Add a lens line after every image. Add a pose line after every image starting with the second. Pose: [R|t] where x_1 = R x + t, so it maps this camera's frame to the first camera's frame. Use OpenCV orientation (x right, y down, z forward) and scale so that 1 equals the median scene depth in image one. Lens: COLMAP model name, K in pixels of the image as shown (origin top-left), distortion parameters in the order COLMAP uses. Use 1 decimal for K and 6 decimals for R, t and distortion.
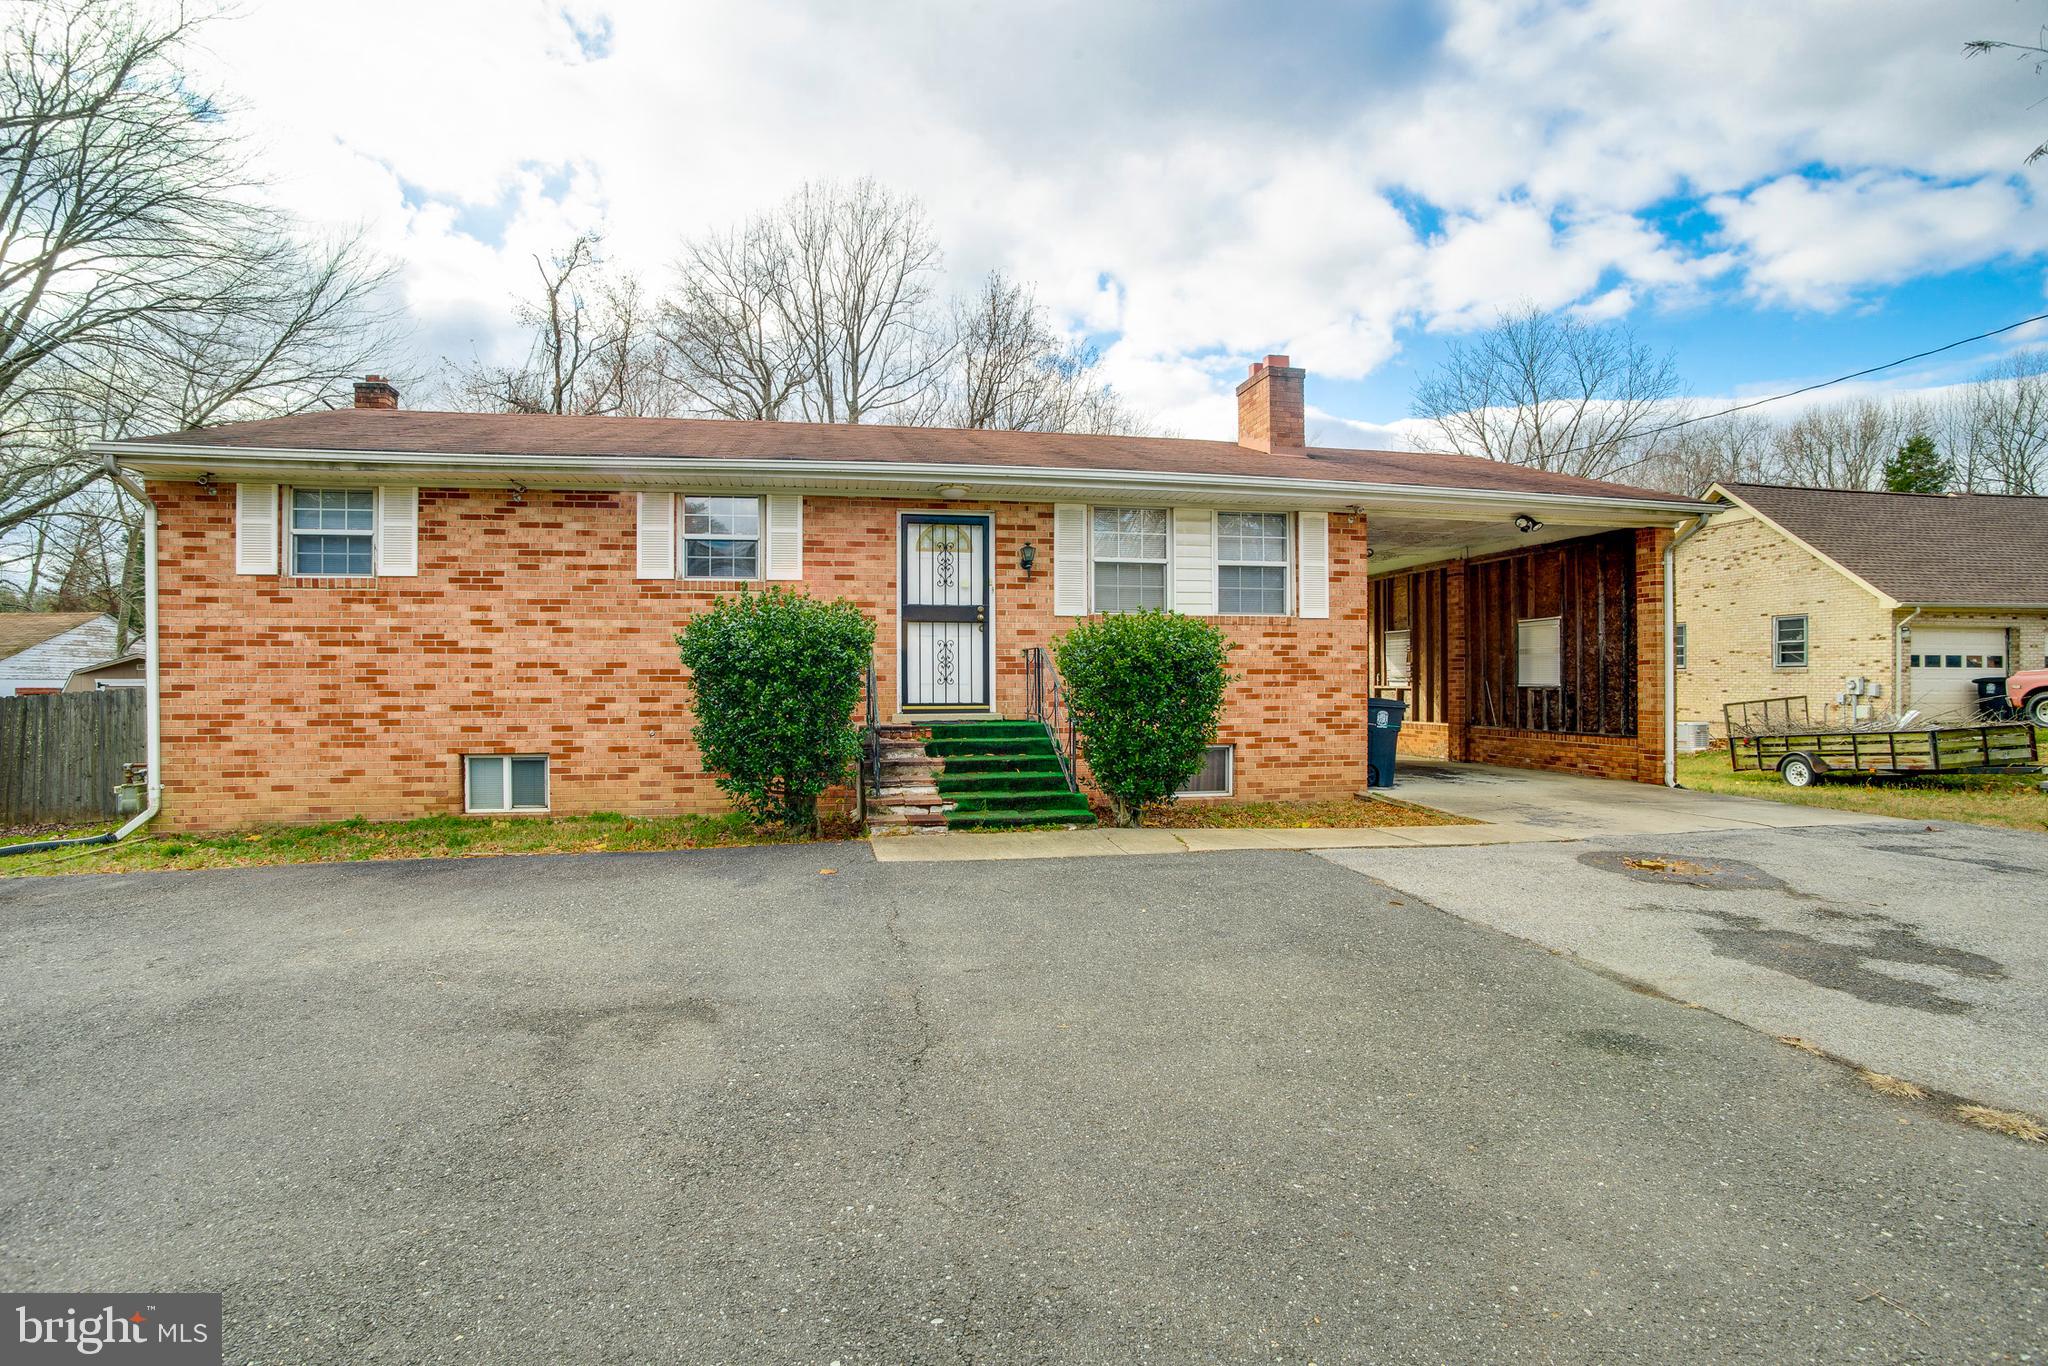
lens RADIAL K [[974.2, 0, 1020.1], [0, 974.2, 690.2], [0, 0, 1]] dist [-0.074187, 0.032359]
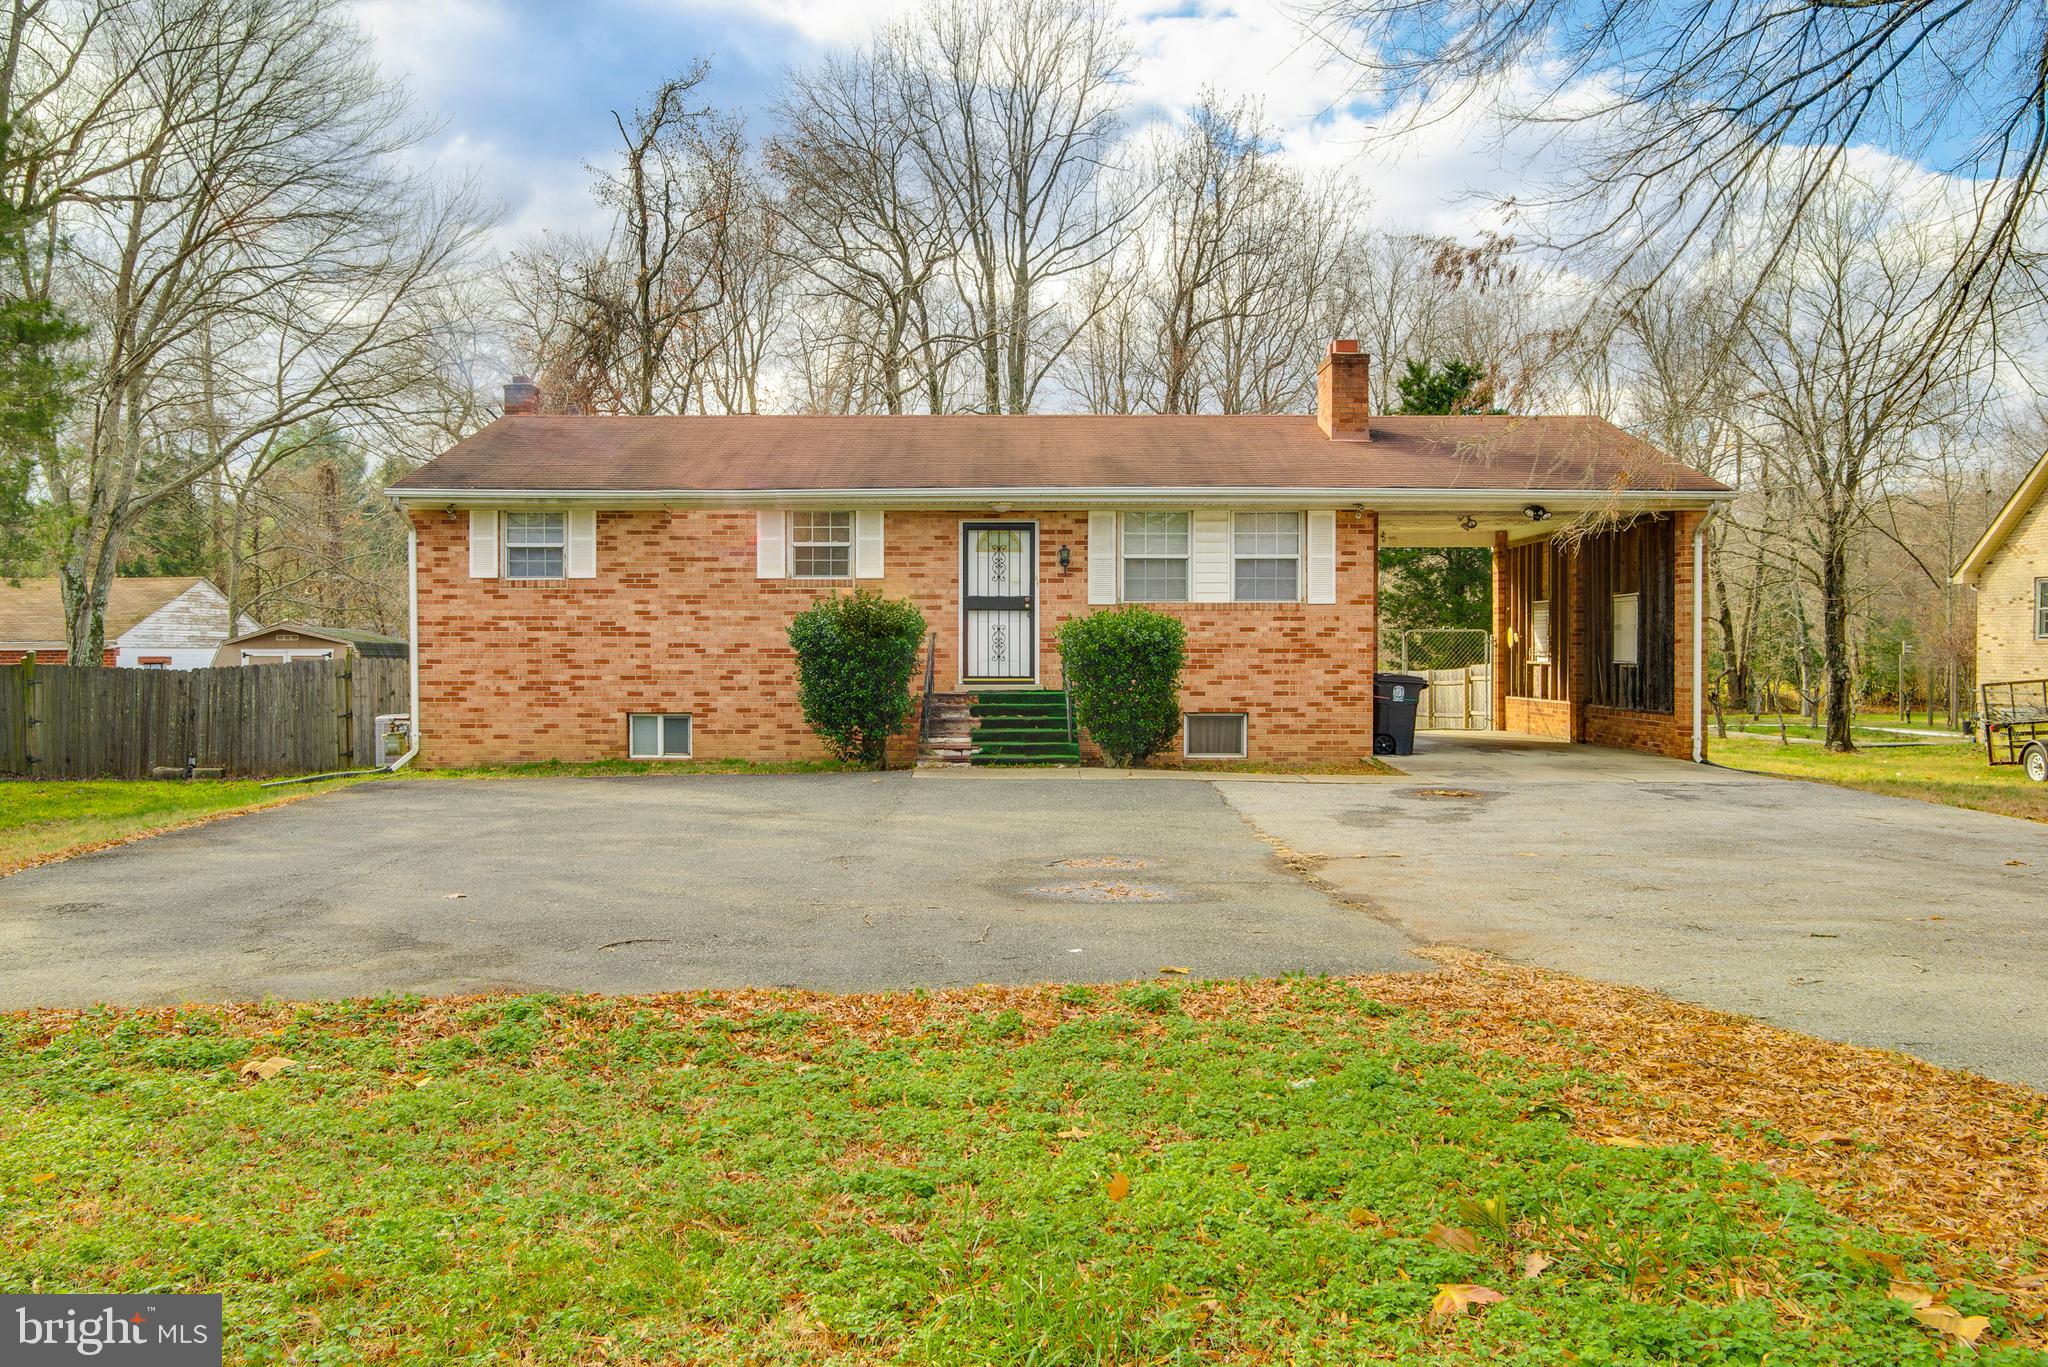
lens RADIAL K [[1625.9, 0, 1059.8], [0, 1625.9, 678.6], [0, 0, 1]] dist [0.003131, -0.001397]
pose [[0.983867, 0.006152, -0.178795, 0.394530], [-0.003876, 0.999907, 0.013074, -0.011560], [0.178859, -0.012170, 0.983799, -1.082046]]
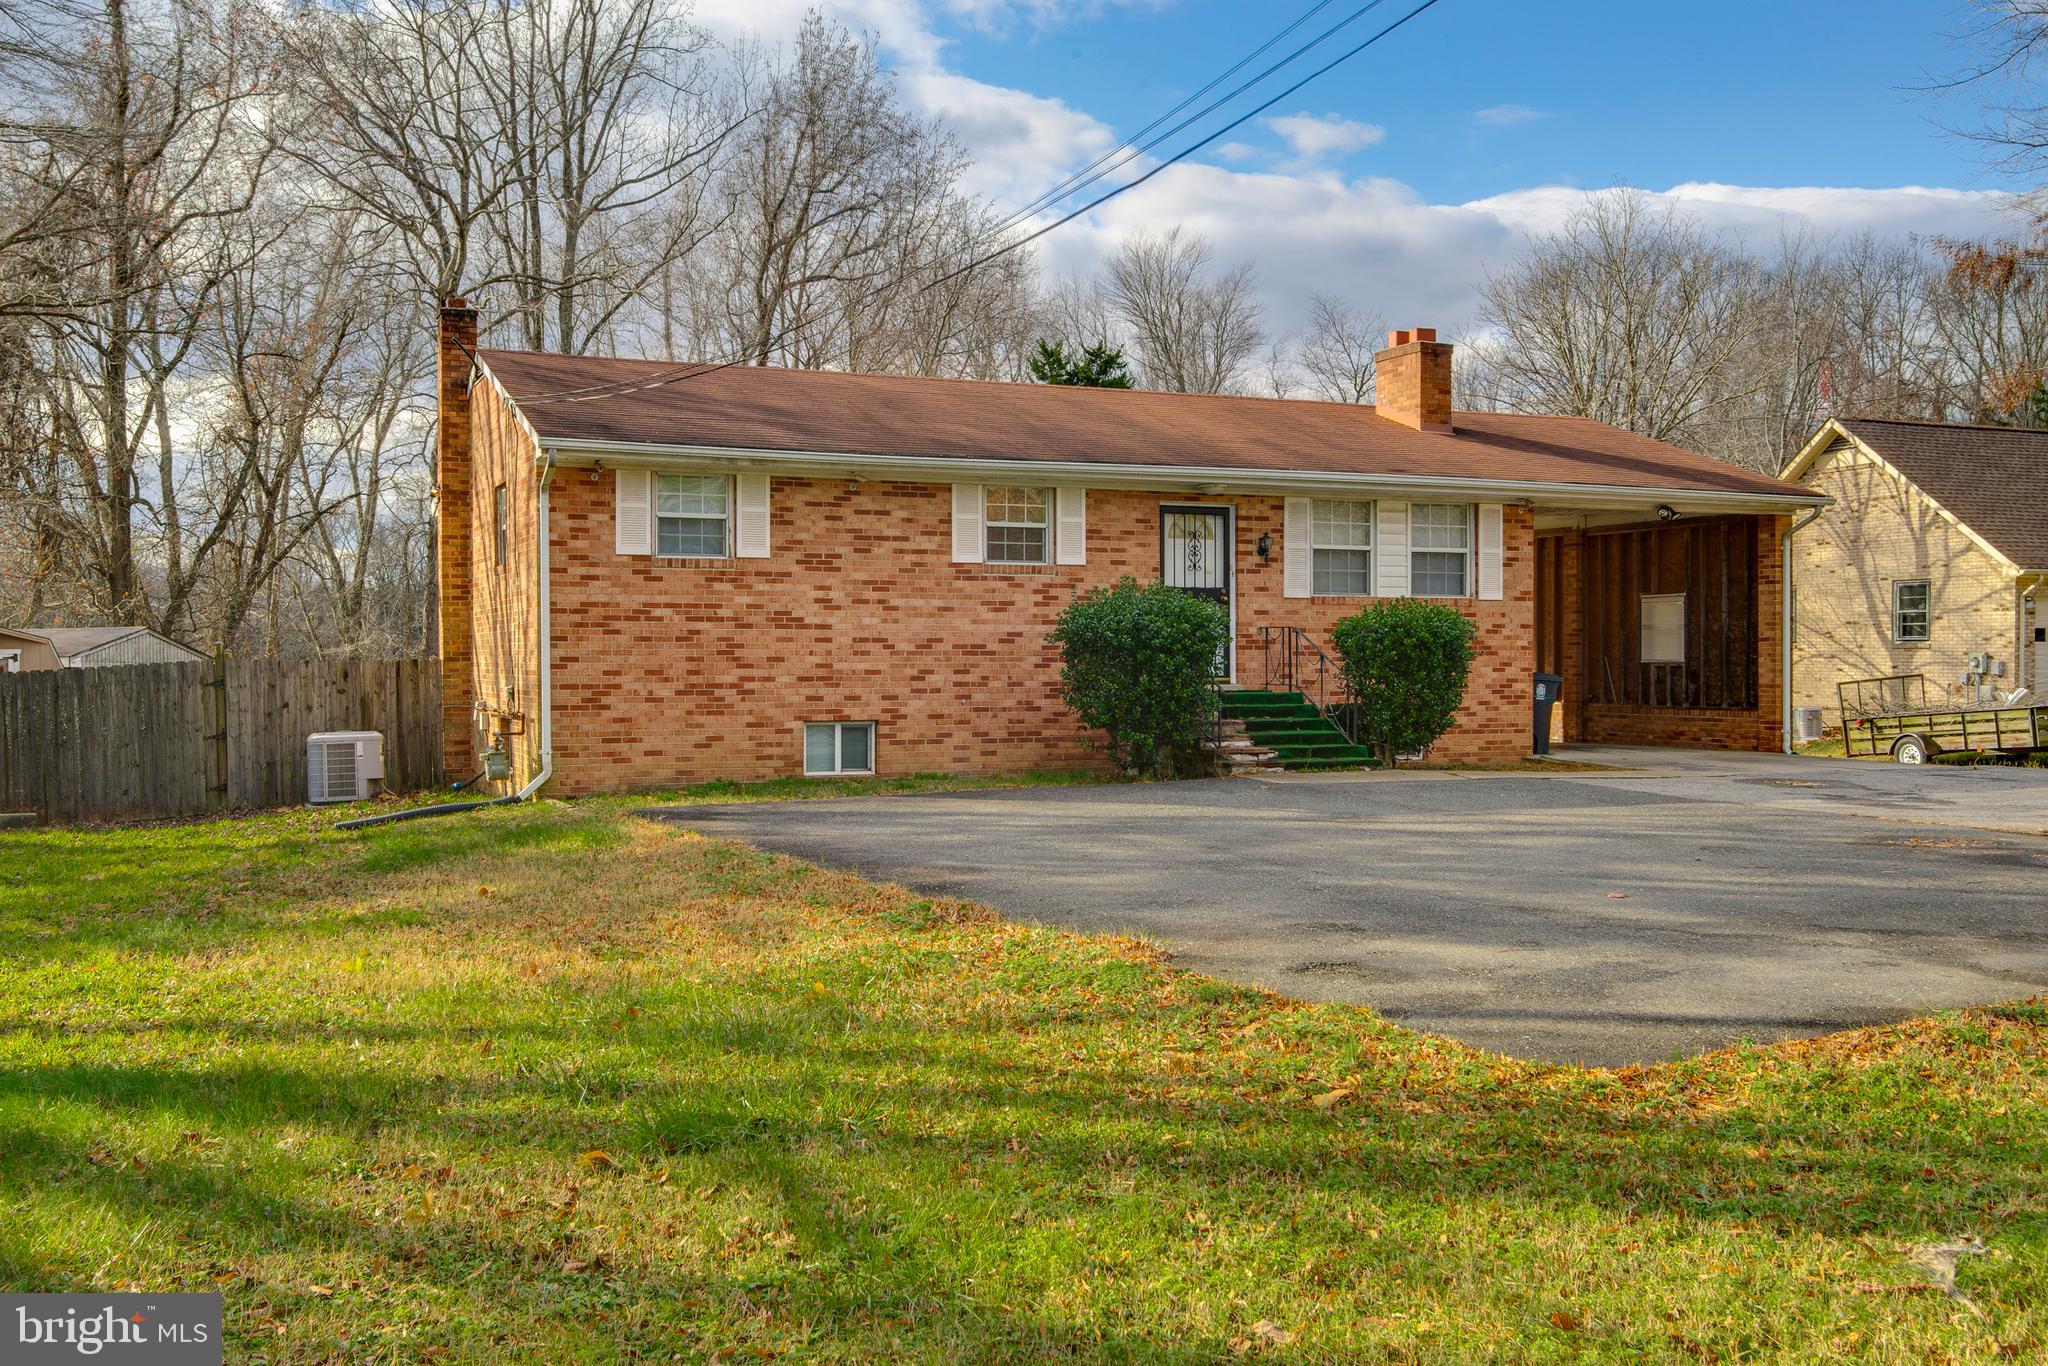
lens RADIAL K [[1868.7, 0, 1024.0], [0, 1868.7, 683.0], [0, 0, 1]] dist [0.054681, 0.014041]
pose [[0.973904, -0.000822, 0.226957, -0.812016], [-0.000167, 0.999991, 0.004342, 0.013723], [-0.226959, -0.004266, 0.973895, -1.122252]]
